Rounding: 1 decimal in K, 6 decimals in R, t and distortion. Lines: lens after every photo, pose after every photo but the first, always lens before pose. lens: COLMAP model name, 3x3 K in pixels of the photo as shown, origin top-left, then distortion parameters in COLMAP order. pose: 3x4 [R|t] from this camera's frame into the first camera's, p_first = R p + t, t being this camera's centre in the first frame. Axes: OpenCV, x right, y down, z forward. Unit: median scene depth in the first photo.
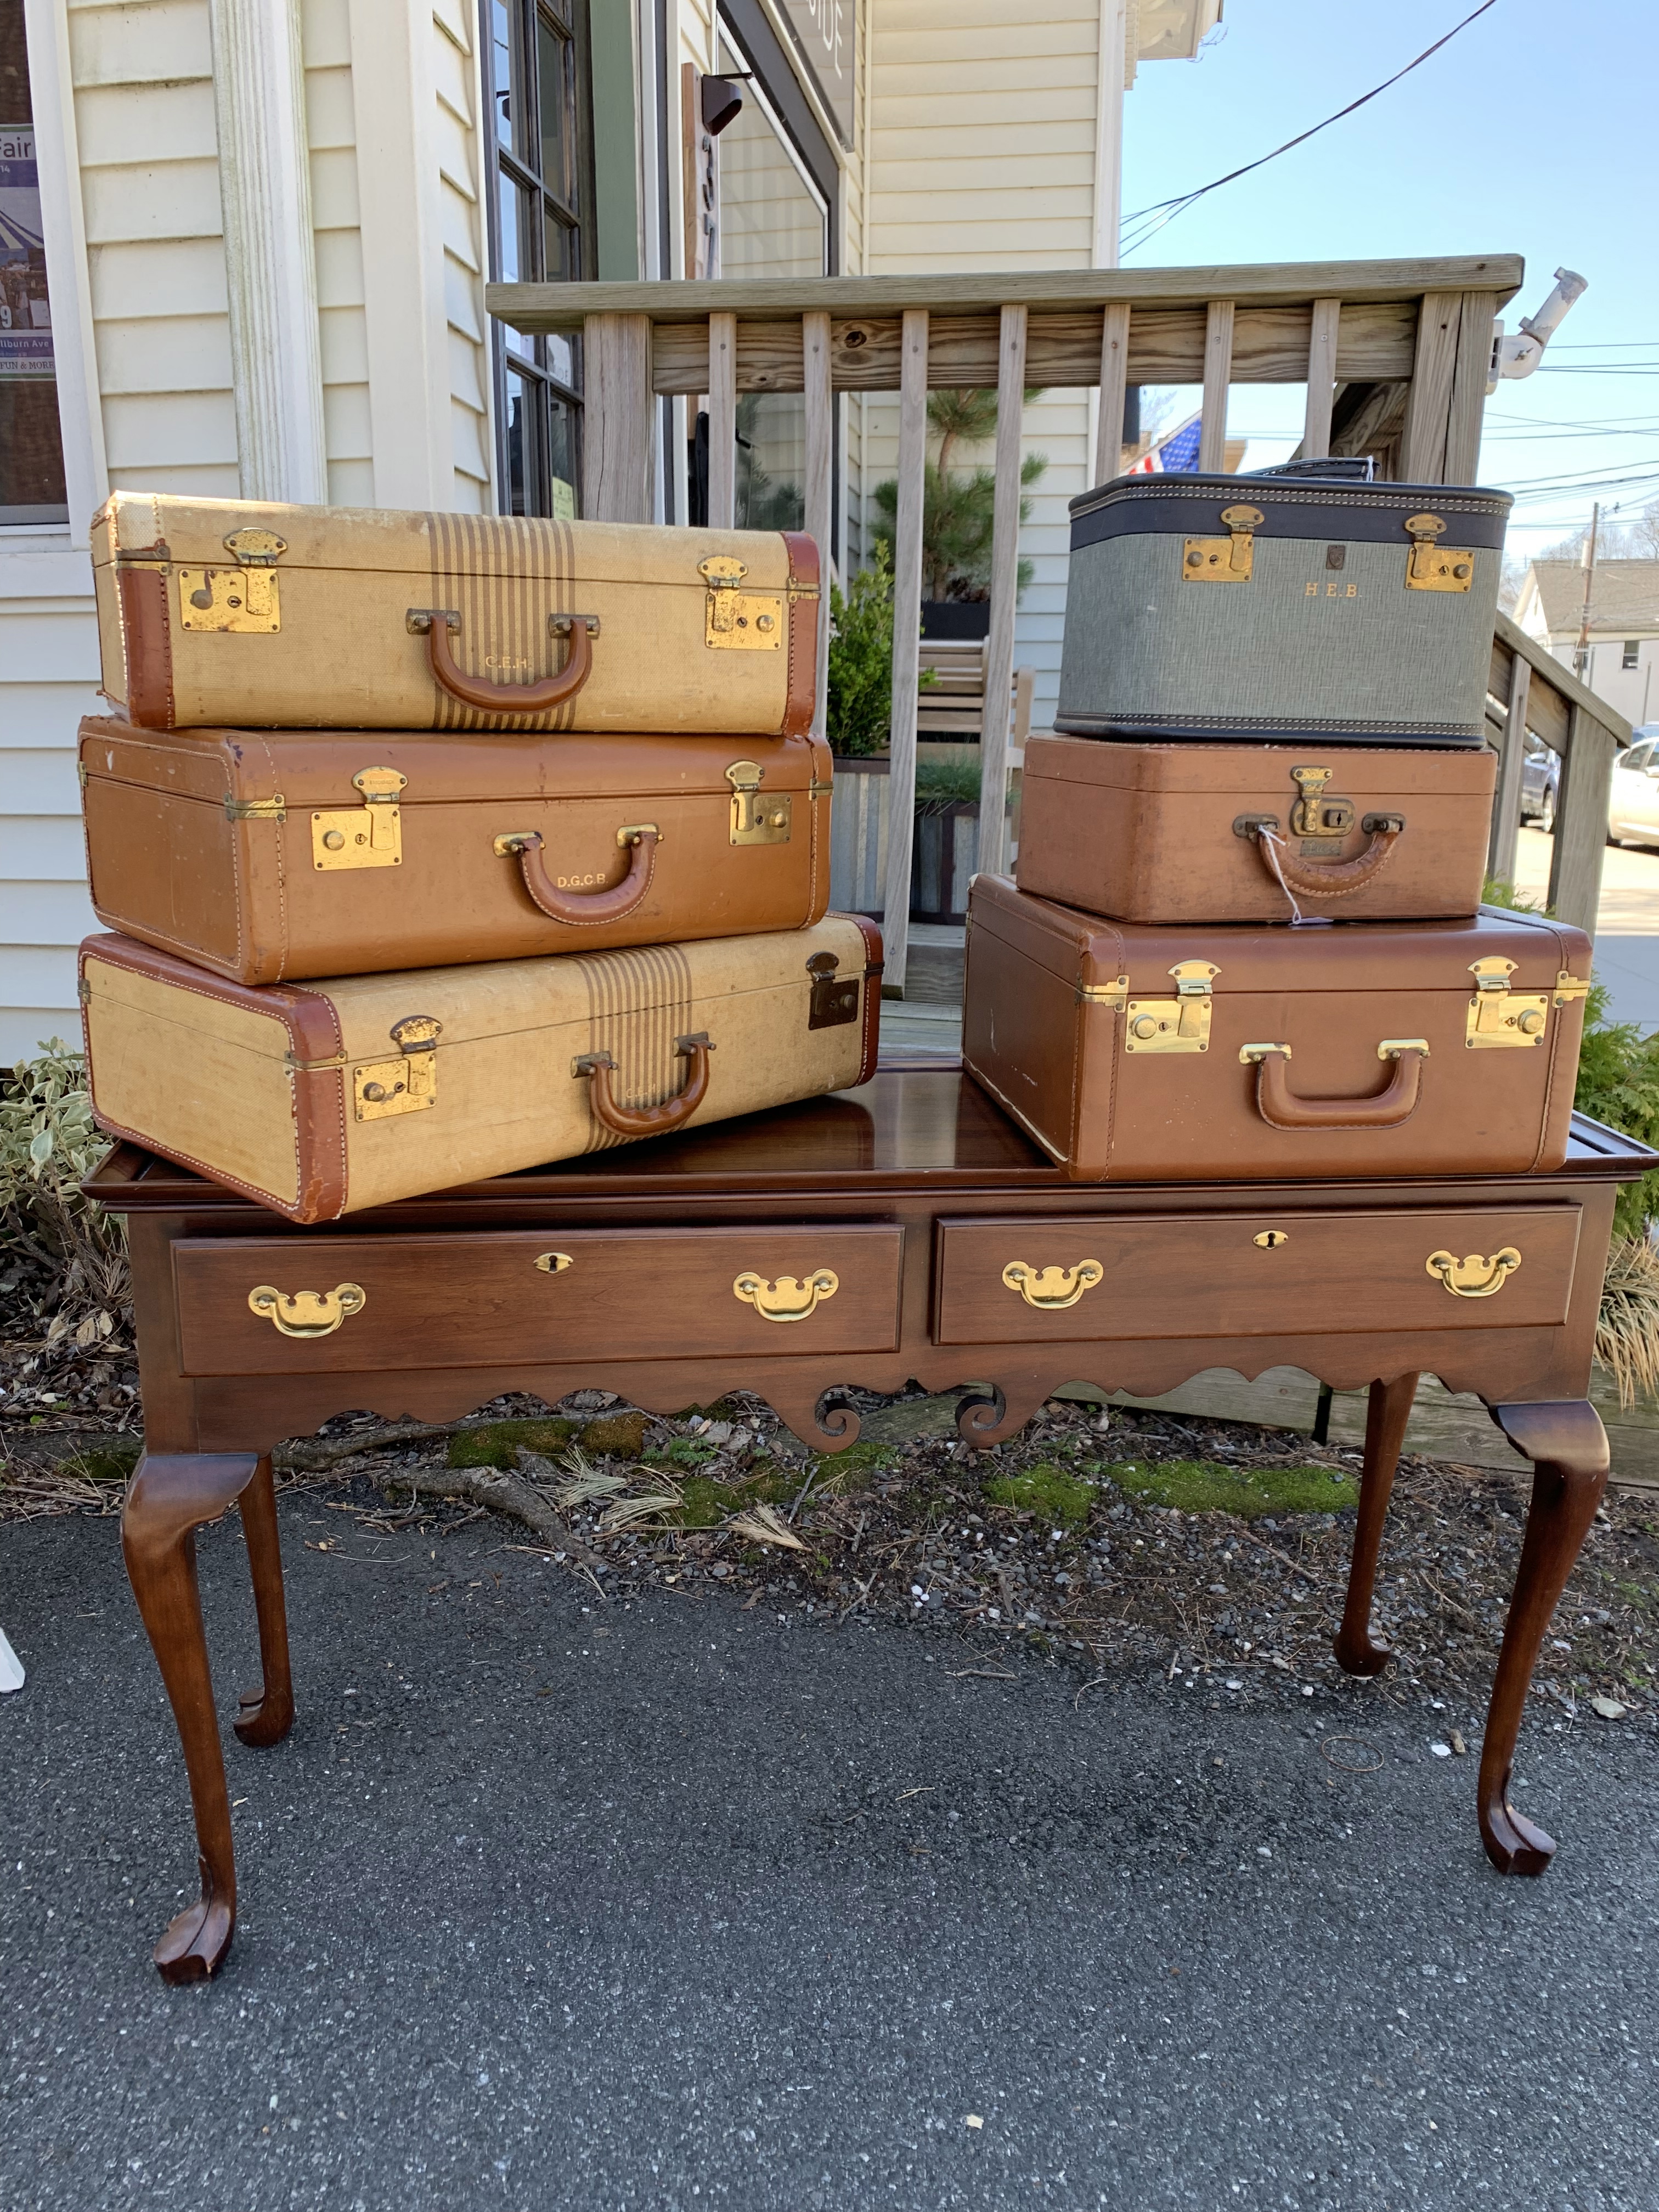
lens RADIAL K [[1665.7, 0, 830.3], [0, 1665.7, 1132.7], [0, 0, 1]] dist [0.045121, -0.085799]
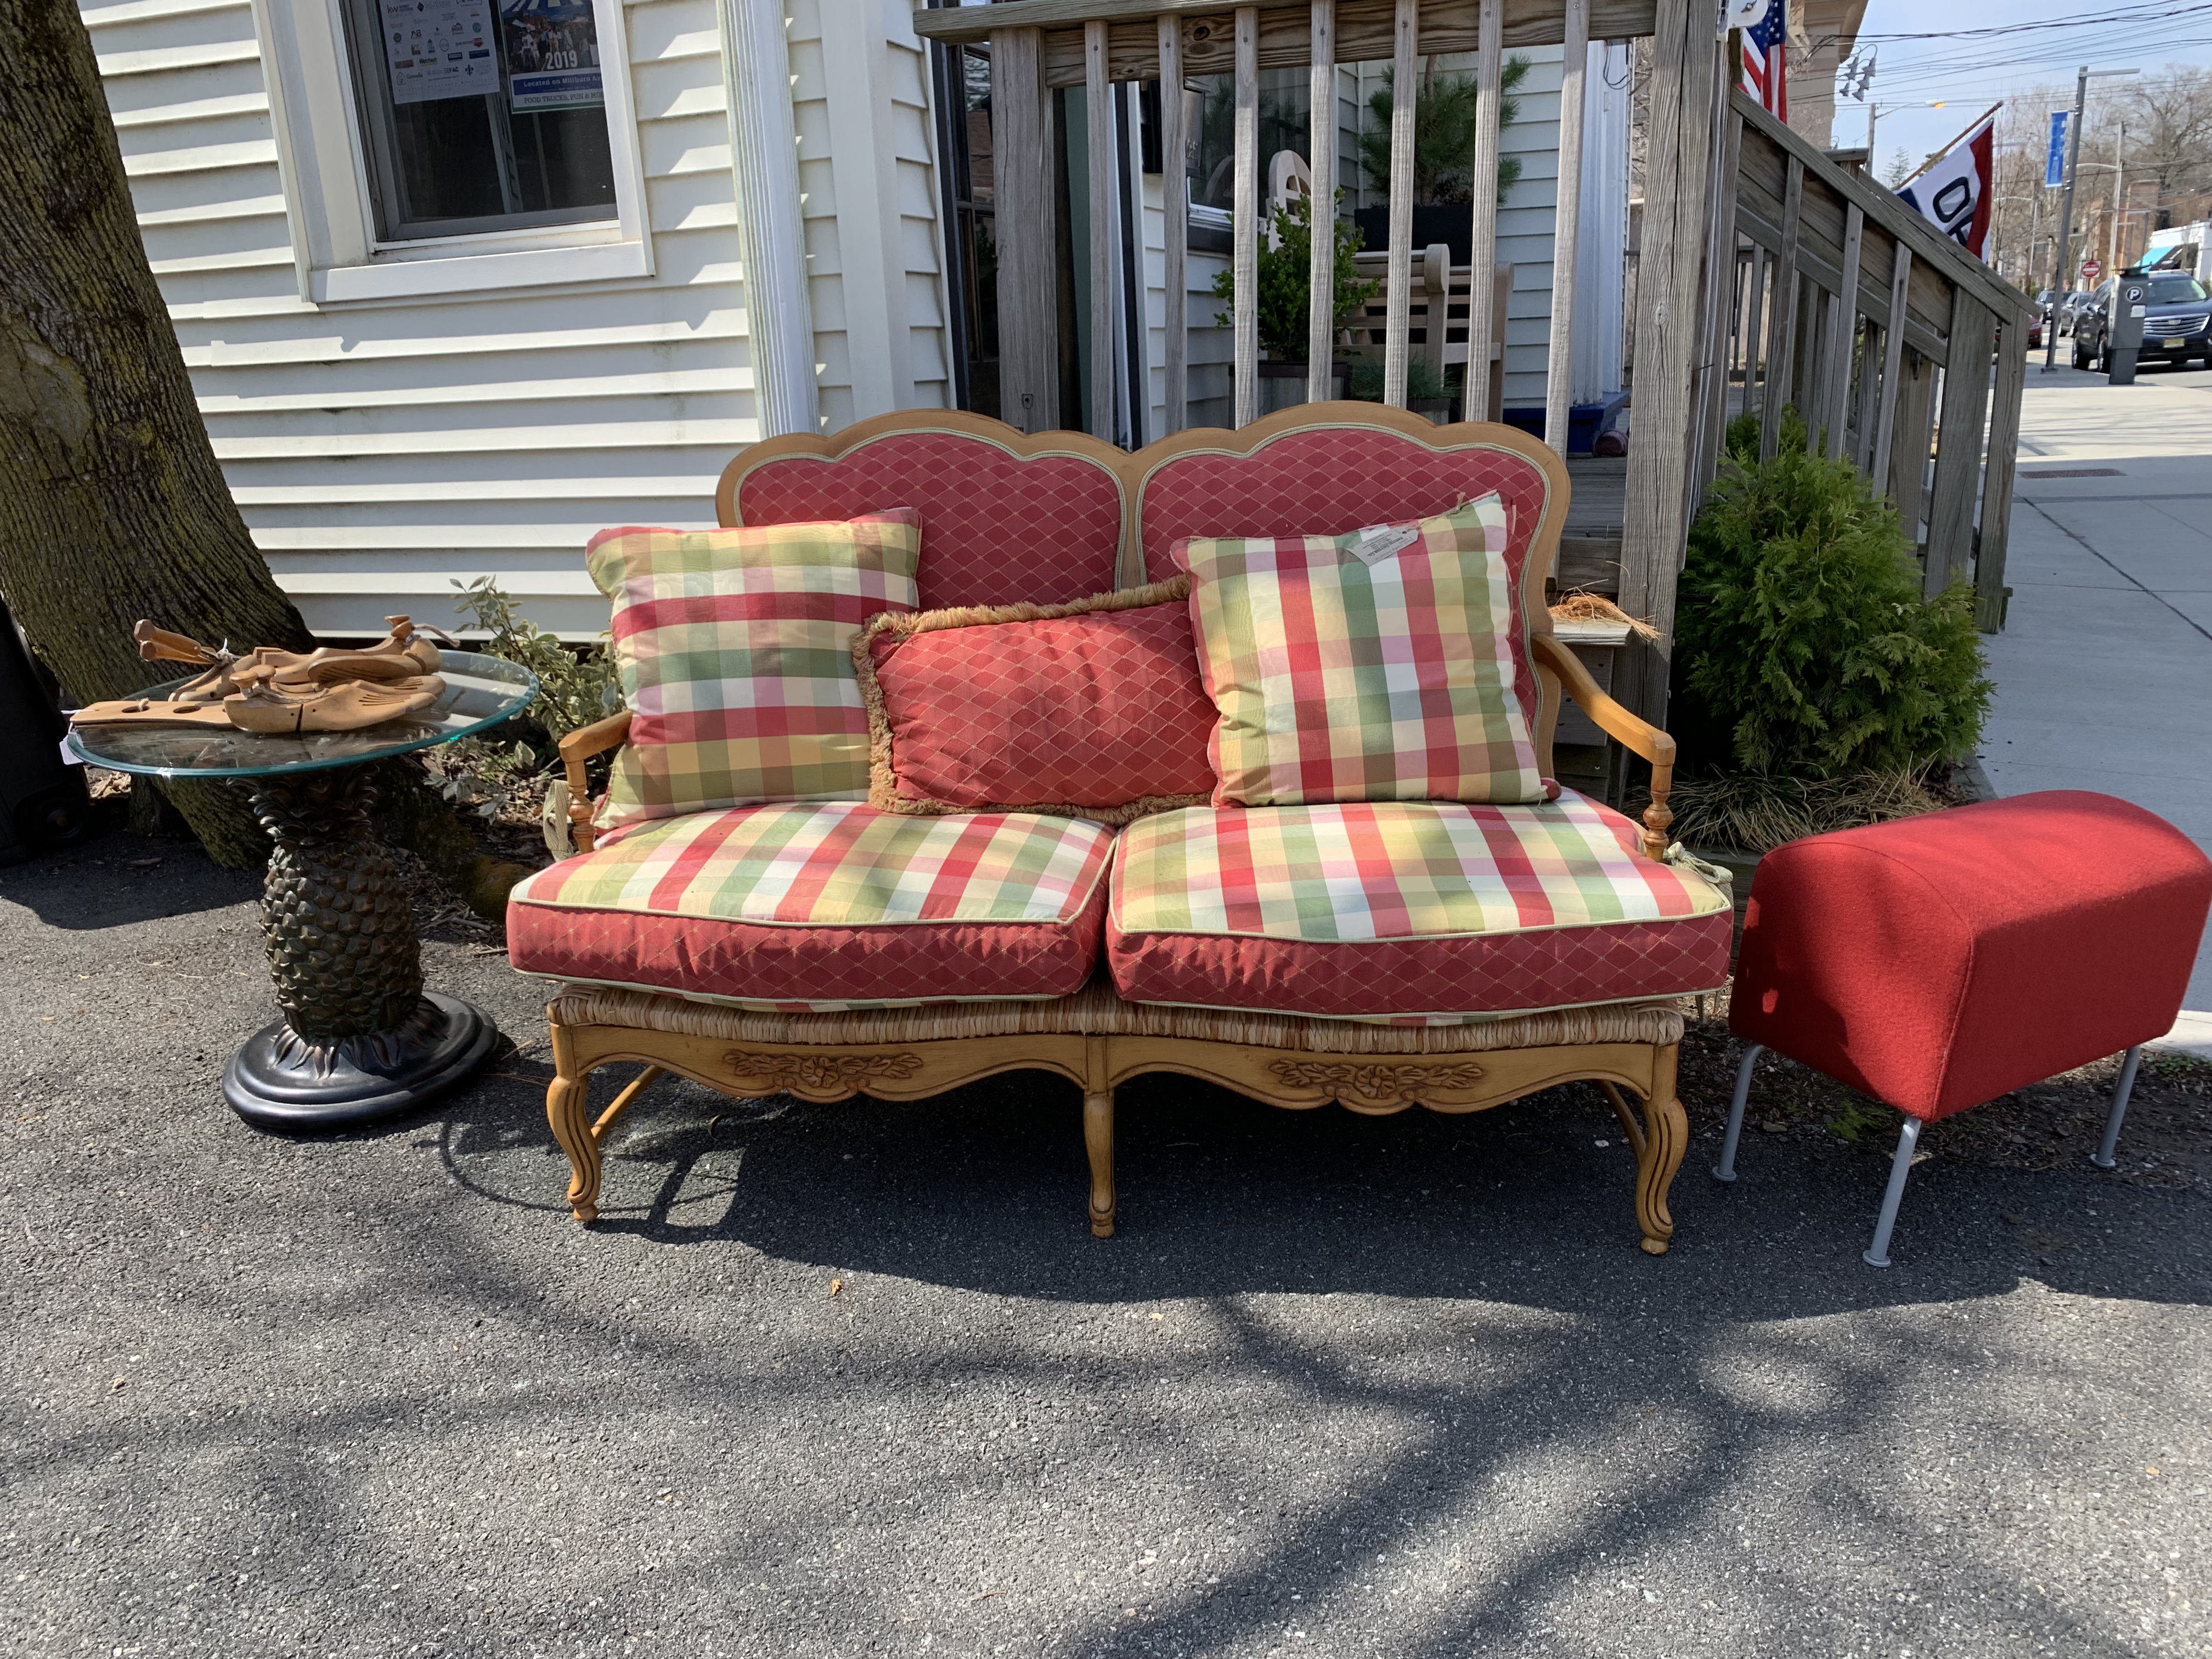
lens RADIAL K [[1668.8, 0, 1106.0], [0, 1668.8, 829.5], [0, 0, 1]] dist [0.085034, -0.084451]
pose [[0.981229, 0.011923, -0.192479, 0.193620], [-0.001176, 0.998438, 0.055852, 0.043657], [0.192845, -0.054577, 0.979710, -0.270745]]
